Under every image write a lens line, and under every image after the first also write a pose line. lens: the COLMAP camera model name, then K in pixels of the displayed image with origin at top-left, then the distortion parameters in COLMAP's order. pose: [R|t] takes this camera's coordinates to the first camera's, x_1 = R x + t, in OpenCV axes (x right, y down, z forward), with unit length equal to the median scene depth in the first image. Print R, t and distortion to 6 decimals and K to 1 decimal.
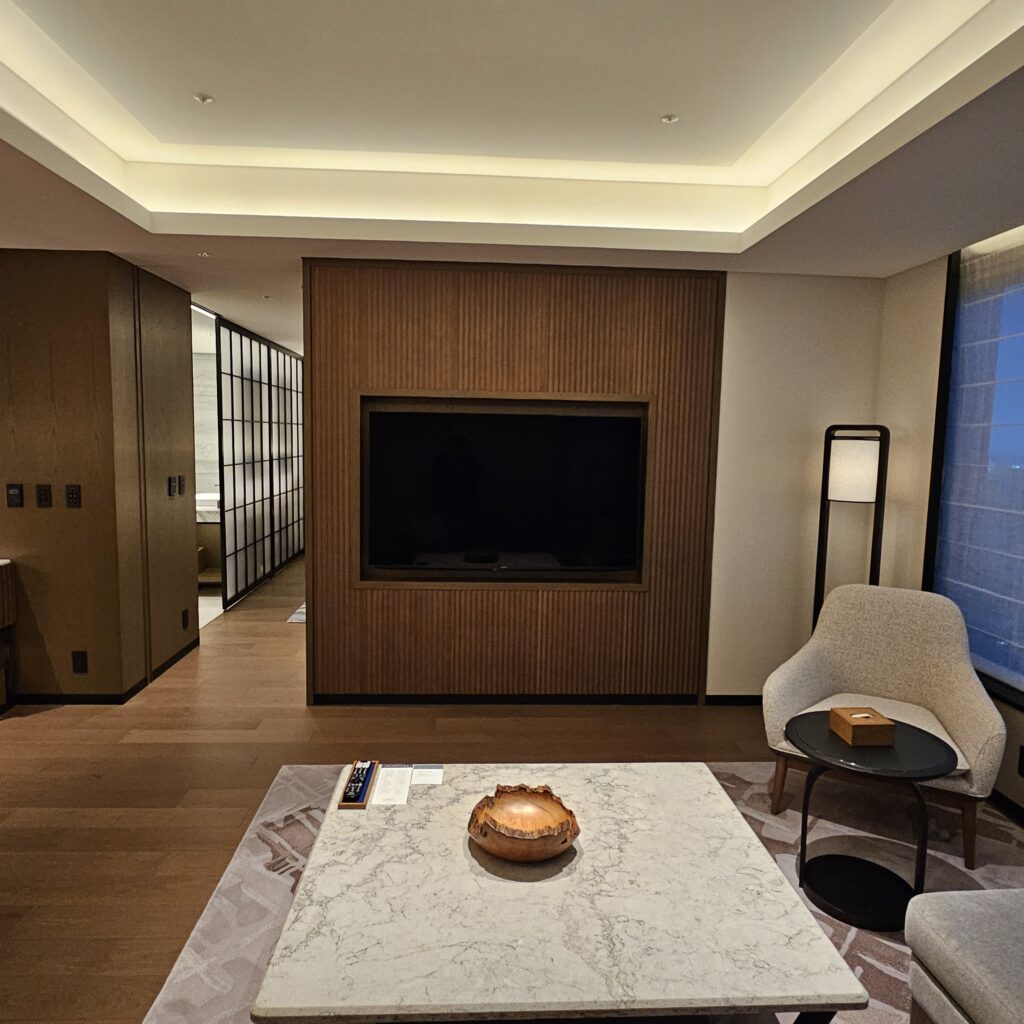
lens RADIAL K [[701.7, 0, 510.6], [0, 701.7, 508.1], [0, 0, 1]] dist [-0.005237, -0.001105]
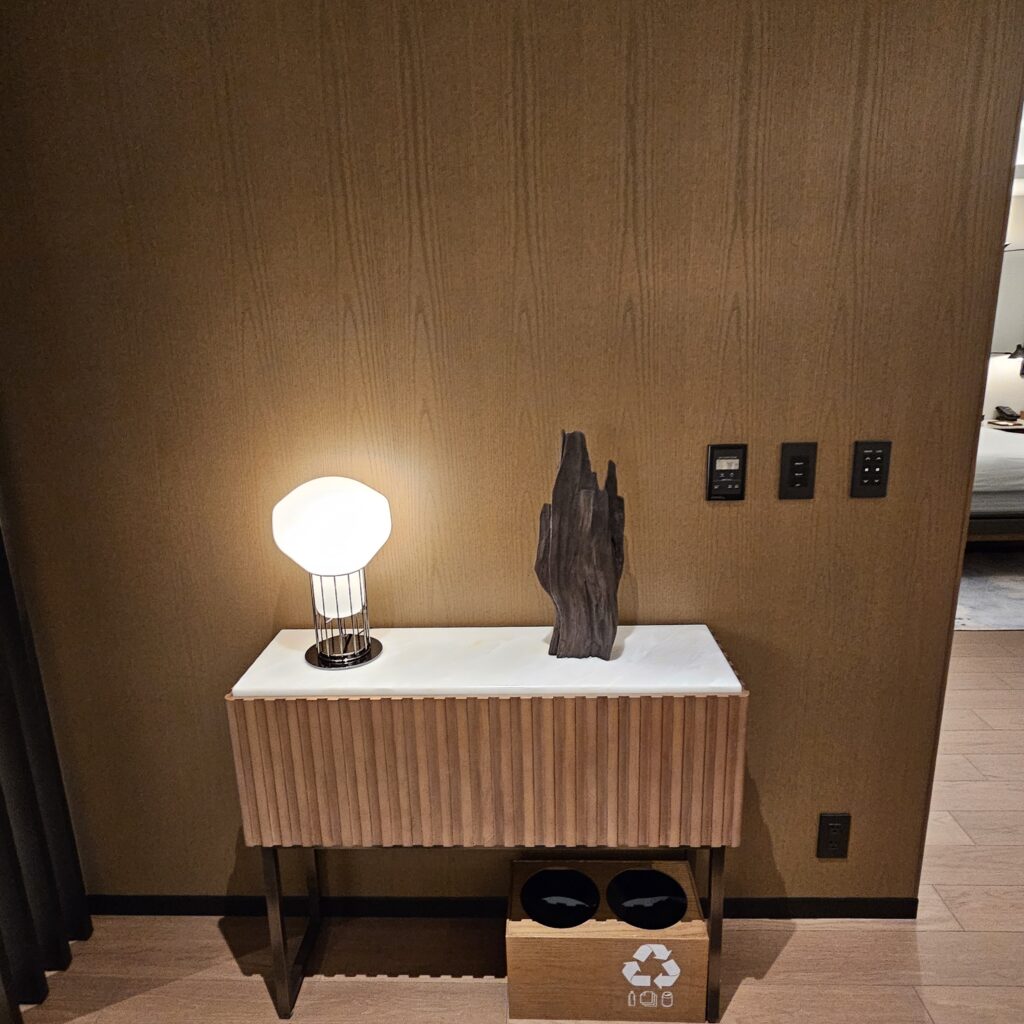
lens RADIAL K [[566.2, 0, 513.3], [0, 566.2, 511.5], [0, 0, 1]] dist [-0.000175, -0.001269]
pose [[0.995758, -0.025765, -0.088326, -0.802149], [0.034024, 0.995055, 0.093314, -0.030547], [0.085485, -0.095923, 0.991711, 0.655986]]
